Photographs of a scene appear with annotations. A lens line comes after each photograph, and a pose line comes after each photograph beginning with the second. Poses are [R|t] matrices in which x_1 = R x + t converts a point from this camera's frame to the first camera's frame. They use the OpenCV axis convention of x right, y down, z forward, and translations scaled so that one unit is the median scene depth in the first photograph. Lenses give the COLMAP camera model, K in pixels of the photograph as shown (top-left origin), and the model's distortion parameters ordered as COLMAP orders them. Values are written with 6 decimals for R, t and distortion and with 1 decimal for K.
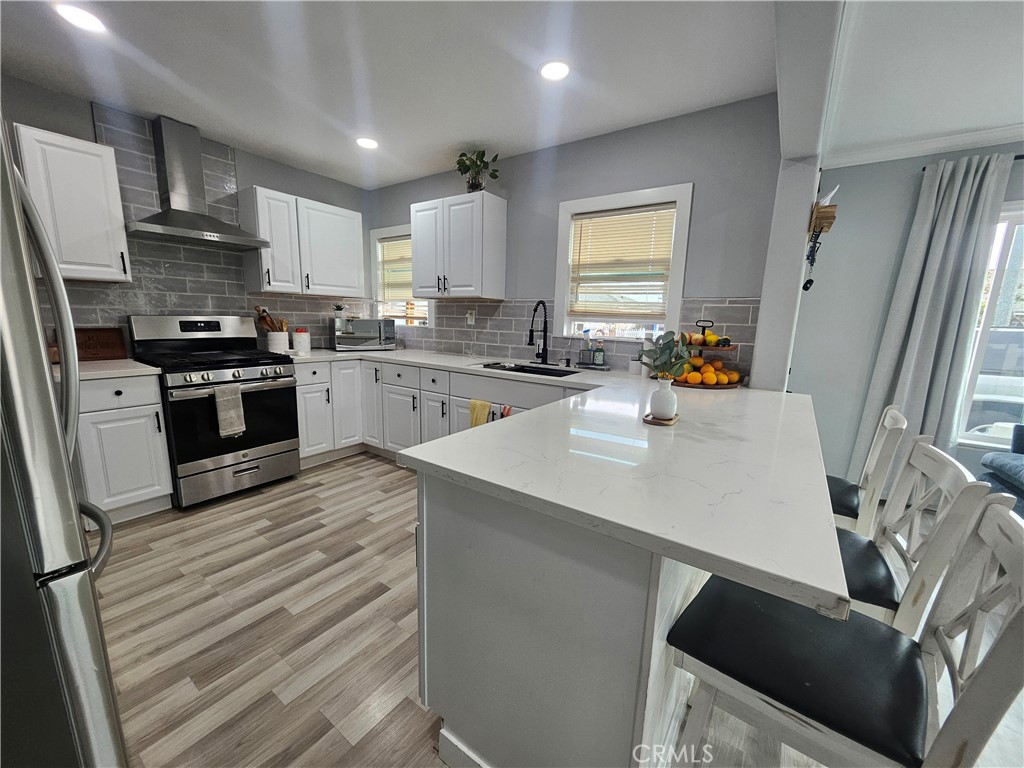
lens RADIAL K [[404.3, 0, 503.9], [0, 404.3, 389.3], [0, 0, 1]] dist [0.002785, 0.000643]
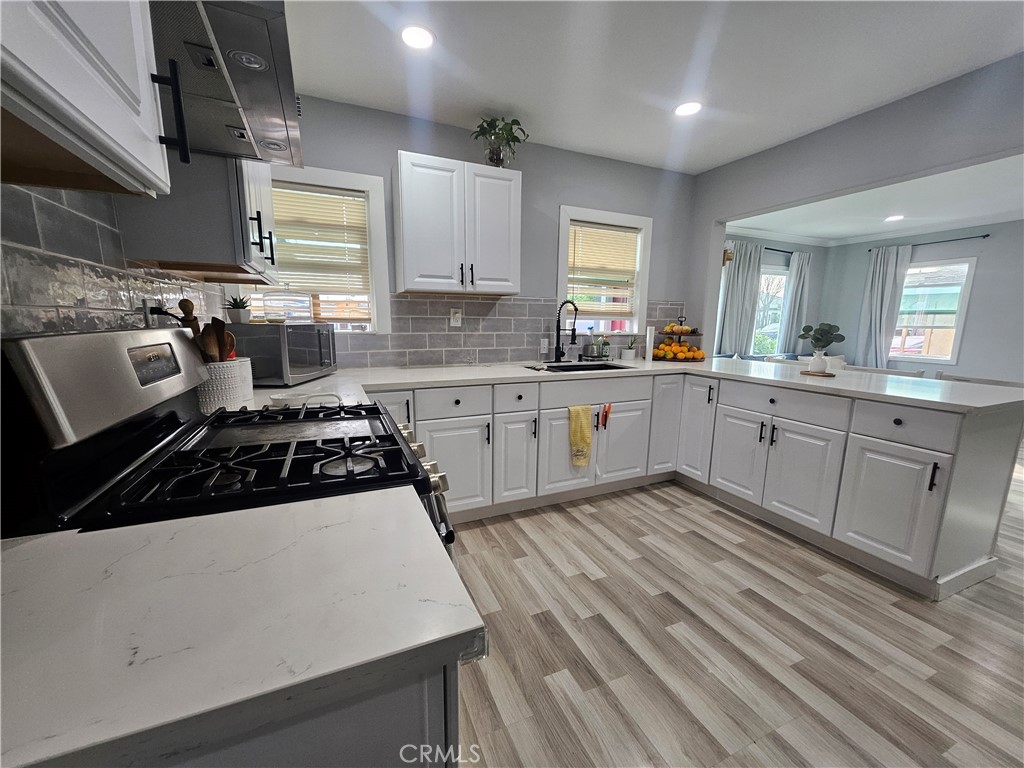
lens RADIAL K [[404.3, 0, 504.5], [0, 404.3, 388.7], [0, 0, 1]] dist [0.002785, 0.000643]
pose [[0.515682, -0.170015, 0.839742, -0.875485], [0.155600, 0.982399, 0.103344, -0.128226], [-0.842533, 0.077371, 0.533060, 0.601203]]
